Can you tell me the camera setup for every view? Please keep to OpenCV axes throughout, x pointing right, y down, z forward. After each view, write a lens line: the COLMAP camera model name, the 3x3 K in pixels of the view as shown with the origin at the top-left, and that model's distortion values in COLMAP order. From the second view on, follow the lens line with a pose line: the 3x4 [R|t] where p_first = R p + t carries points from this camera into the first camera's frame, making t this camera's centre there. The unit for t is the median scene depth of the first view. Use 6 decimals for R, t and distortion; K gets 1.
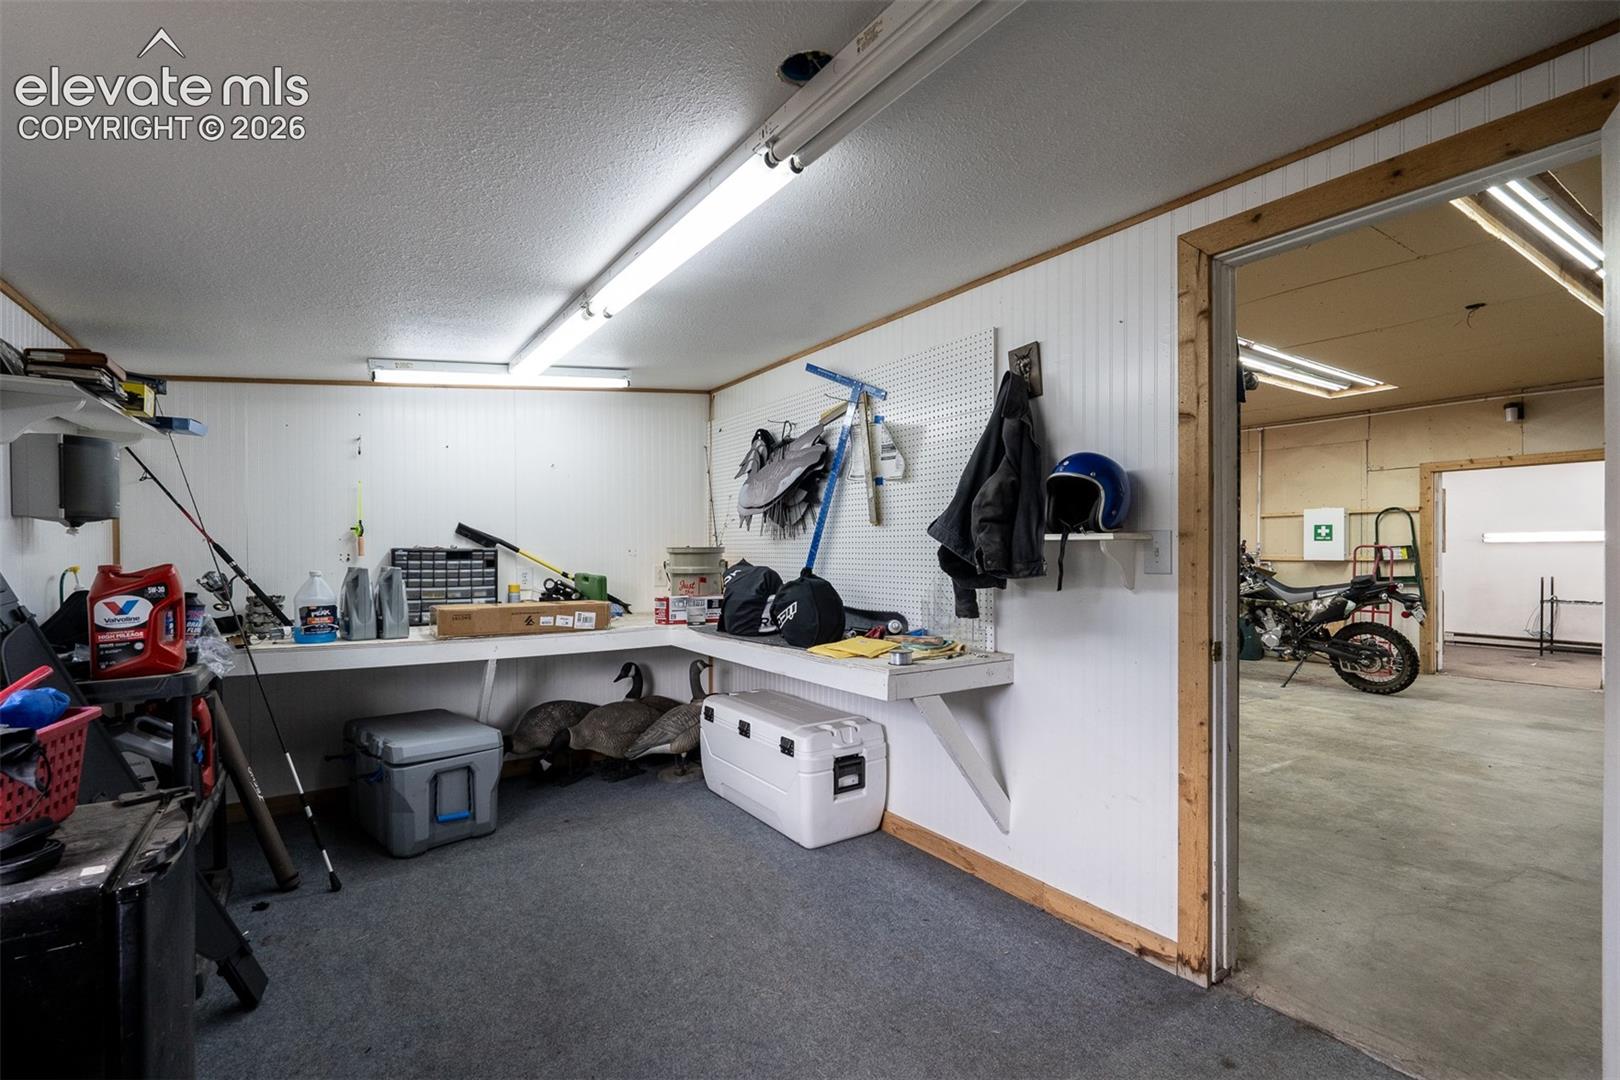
lens RADIAL K [[738.3, 0, 810.0], [0, 738.3, 540.0], [0, 0, 1]] dist [0.000266, 0.000029]
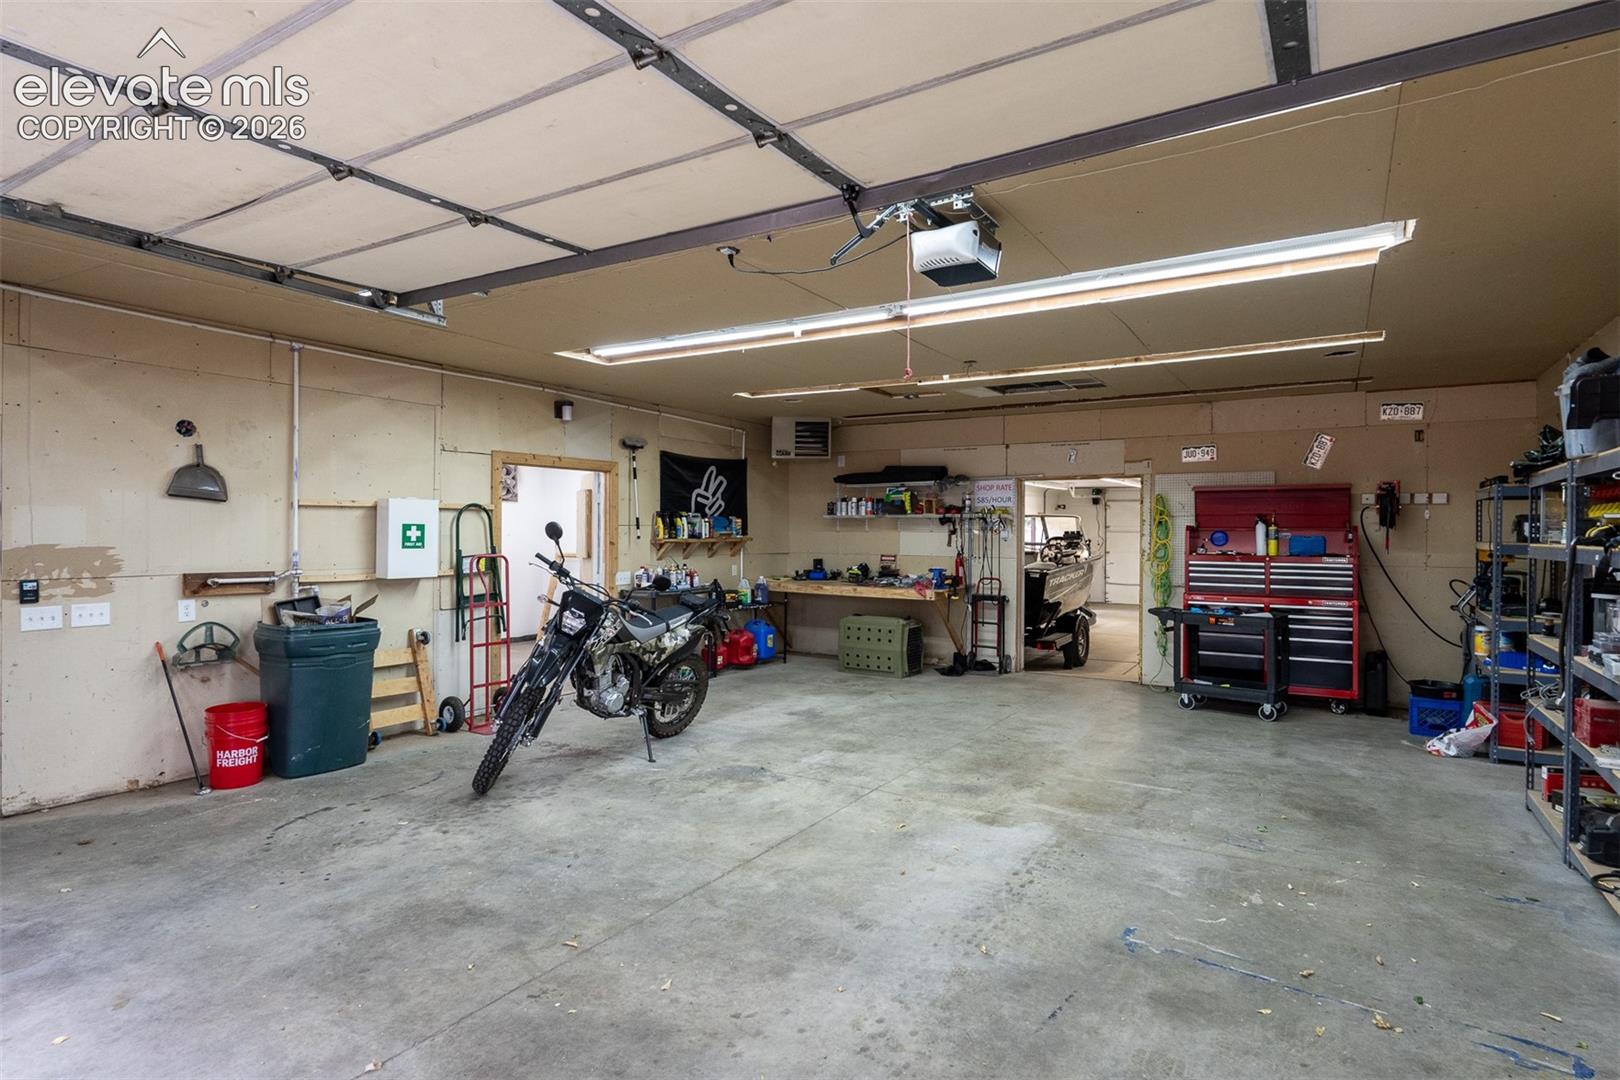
lens RADIAL K [[843.9, 0, 810.0], [0, 843.9, 540.0], [0, 0, 1]] dist [0.003123, 0.000538]
pose [[-0.398769, -0.012152, 0.916971, -0.136886], [-0.018788, 0.999811, 0.005079, -0.017259], [-0.916859, -0.015202, -0.398922, 1.003761]]
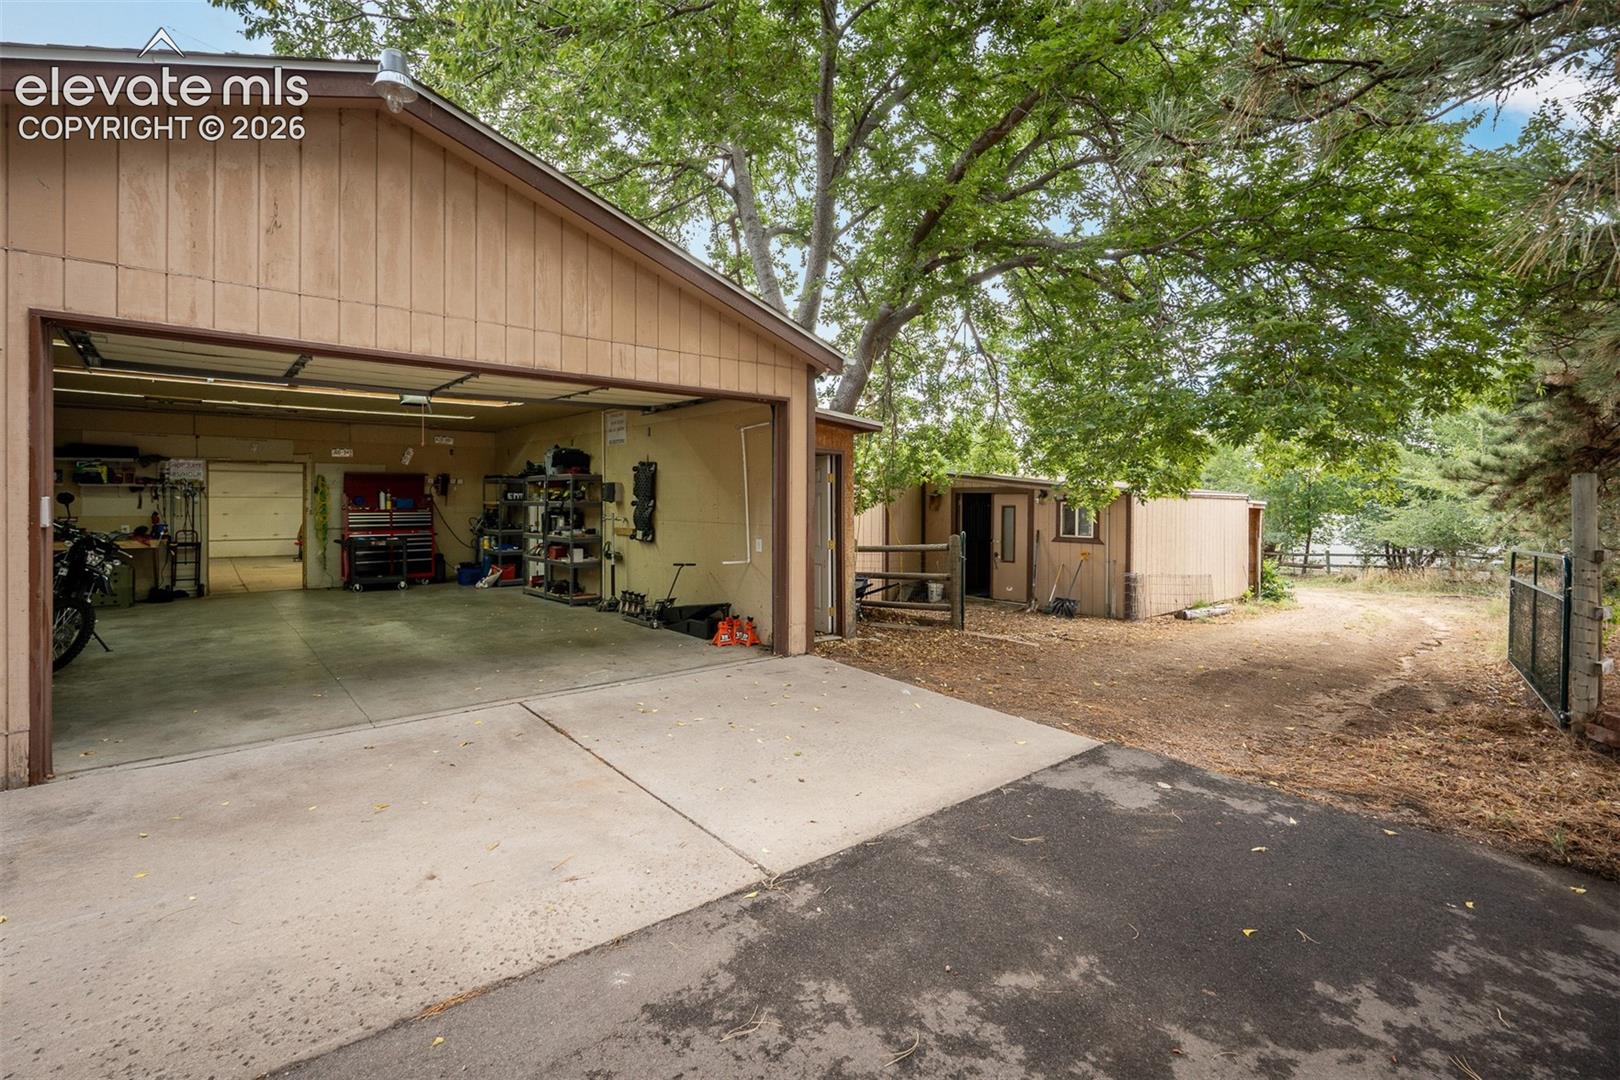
lens RADIAL K [[740.1, 0, 810.1], [0, 740.1, 503.4], [0, 0, 1]] dist [-0.000174, 0.000201]
pose [[-0.994632, -0.001908, -0.103461, -0.174676], [-0.001293, 0.999981, -0.006010, -0.013146], [0.103471, -0.005844, -0.994615, 1.409747]]
